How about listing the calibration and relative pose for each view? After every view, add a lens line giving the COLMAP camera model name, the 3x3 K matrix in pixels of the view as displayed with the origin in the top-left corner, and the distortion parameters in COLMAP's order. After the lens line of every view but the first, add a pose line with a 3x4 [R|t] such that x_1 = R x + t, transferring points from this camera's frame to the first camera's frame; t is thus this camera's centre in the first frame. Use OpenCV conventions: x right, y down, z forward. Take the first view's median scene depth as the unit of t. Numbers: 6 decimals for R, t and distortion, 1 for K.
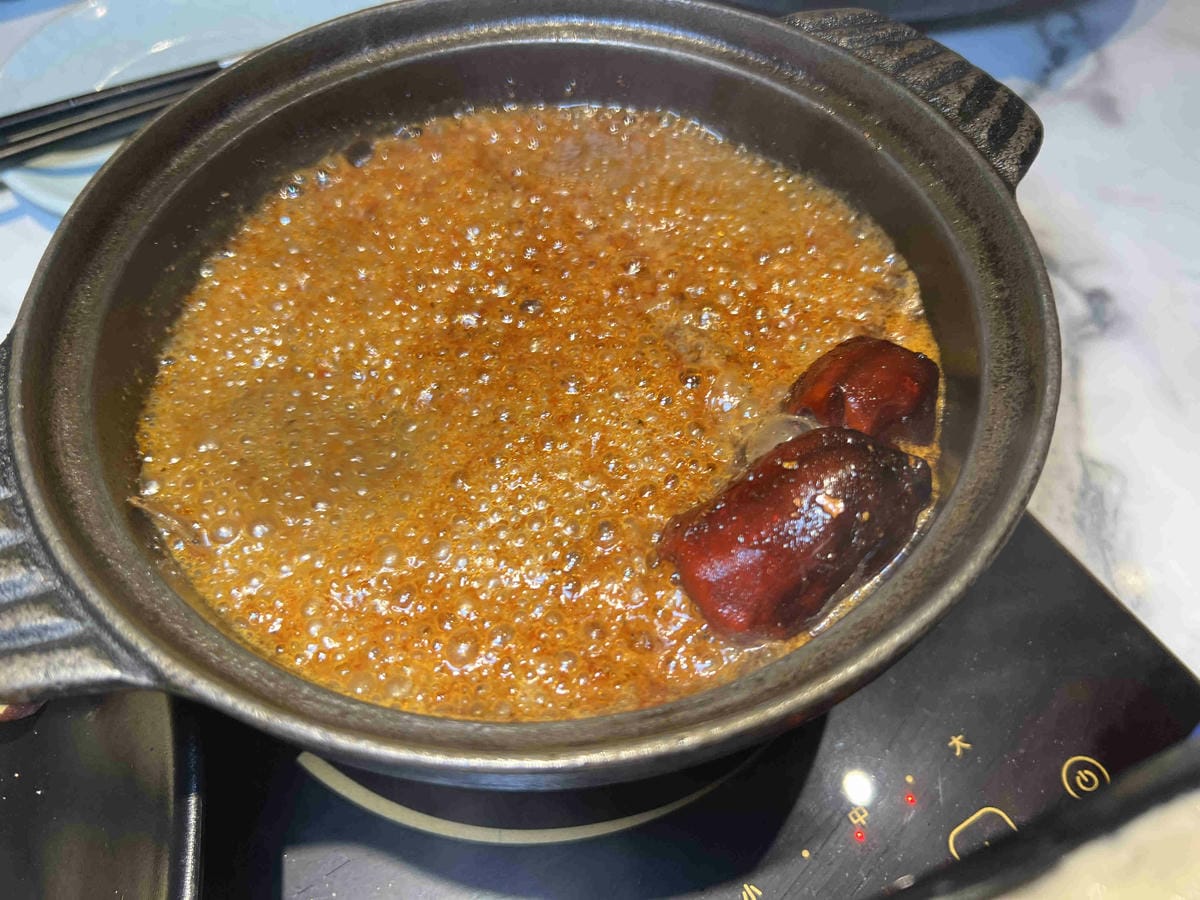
lens RADIAL K [[987.2, 0, 600.0], [0, 987.2, 450.0], [0, 0, 1]] dist [-0.005392, -0.010370]
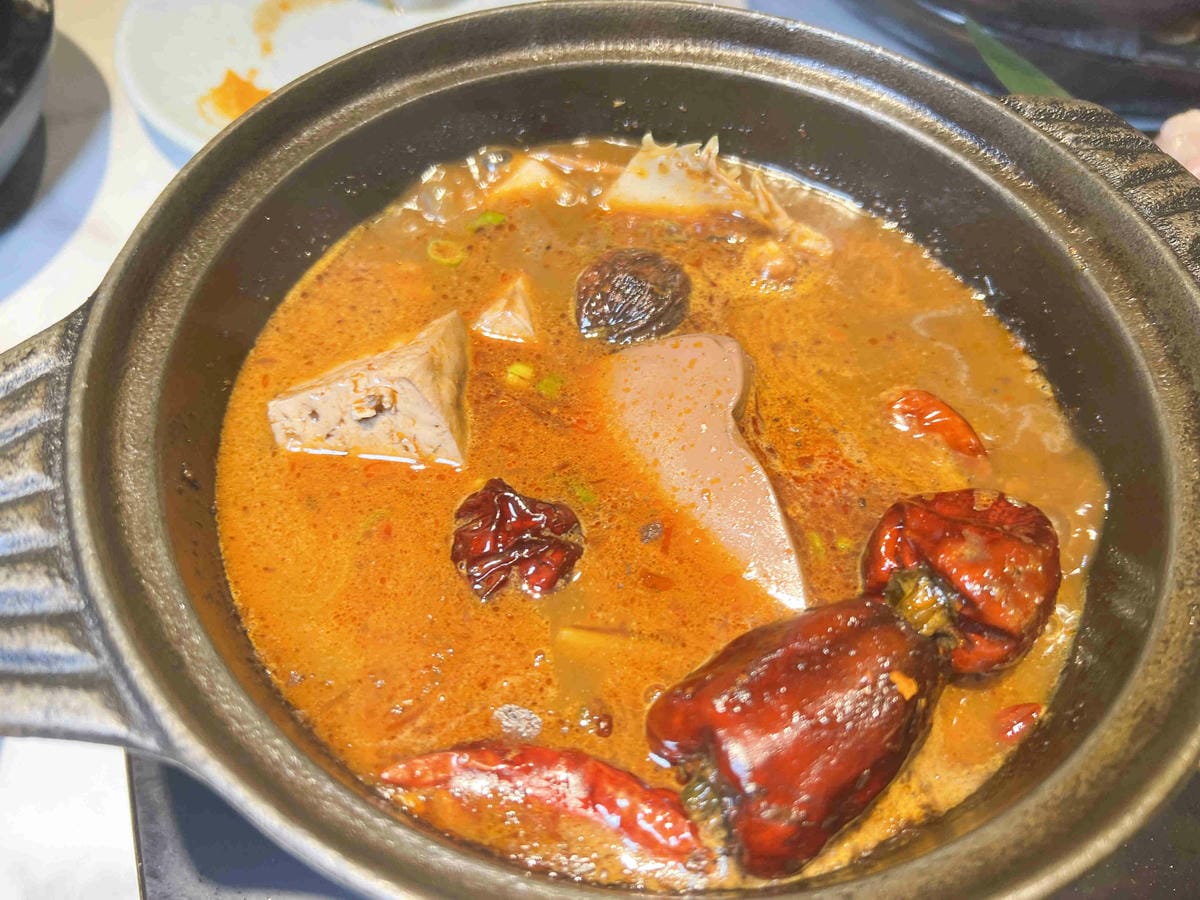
lens RADIAL K [[987.2, 0, 600.0], [0, 987.2, 450.0], [0, 0, 1]] dist [-0.005392, -0.010370]
pose [[0.976612, 0.207098, -0.057794, -0.061697], [-0.206137, 0.978271, 0.022192, -0.095455], [0.061134, -0.009760, 0.998082, 0.123374]]
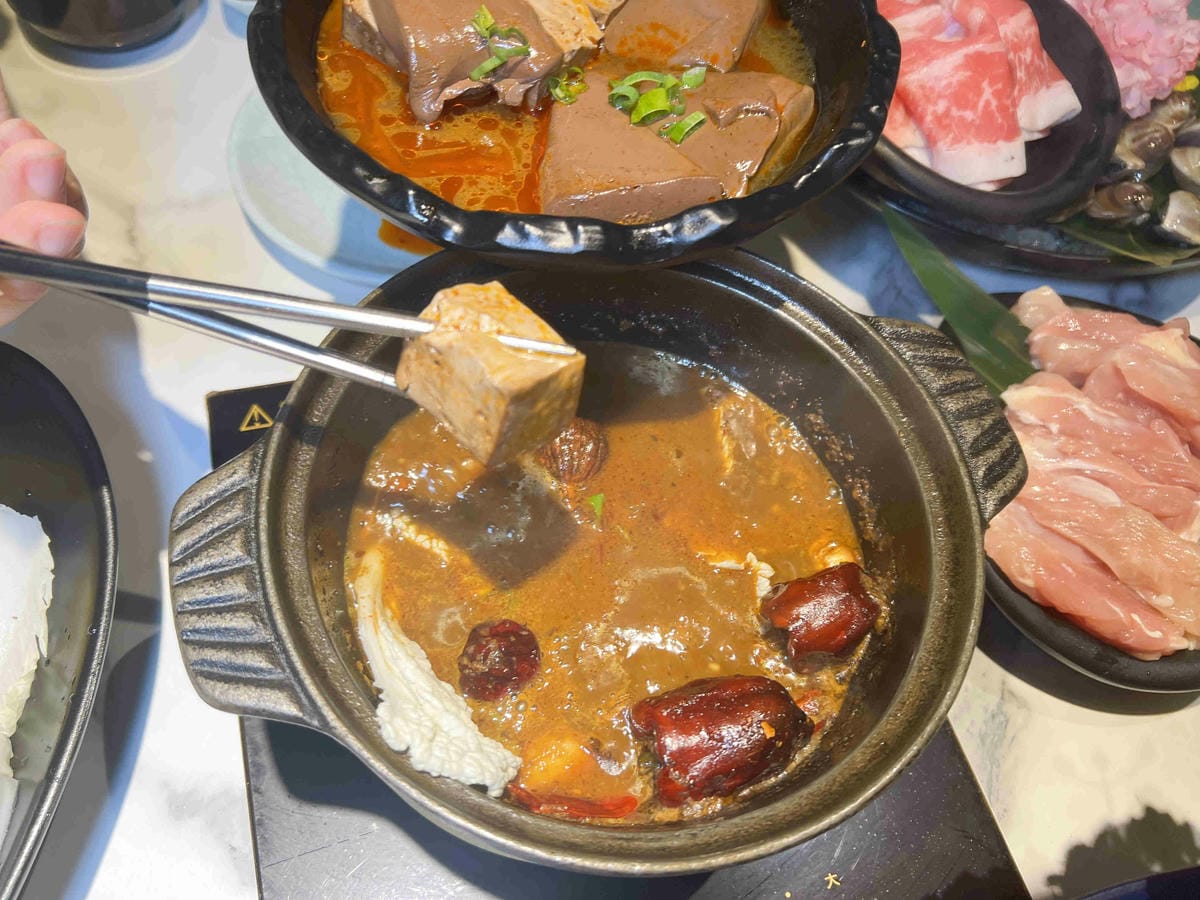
lens RADIAL K [[994.1, 0, 596.2], [0, 994.1, 445.0], [0, 0, 1]] dist [0.000512, 0.001448]
pose [[0.956924, 0.288447, -0.033079, -0.086007], [-0.285847, 0.955950, 0.066710, -0.331040], [0.050864, -0.054380, 0.997224, -0.416141]]
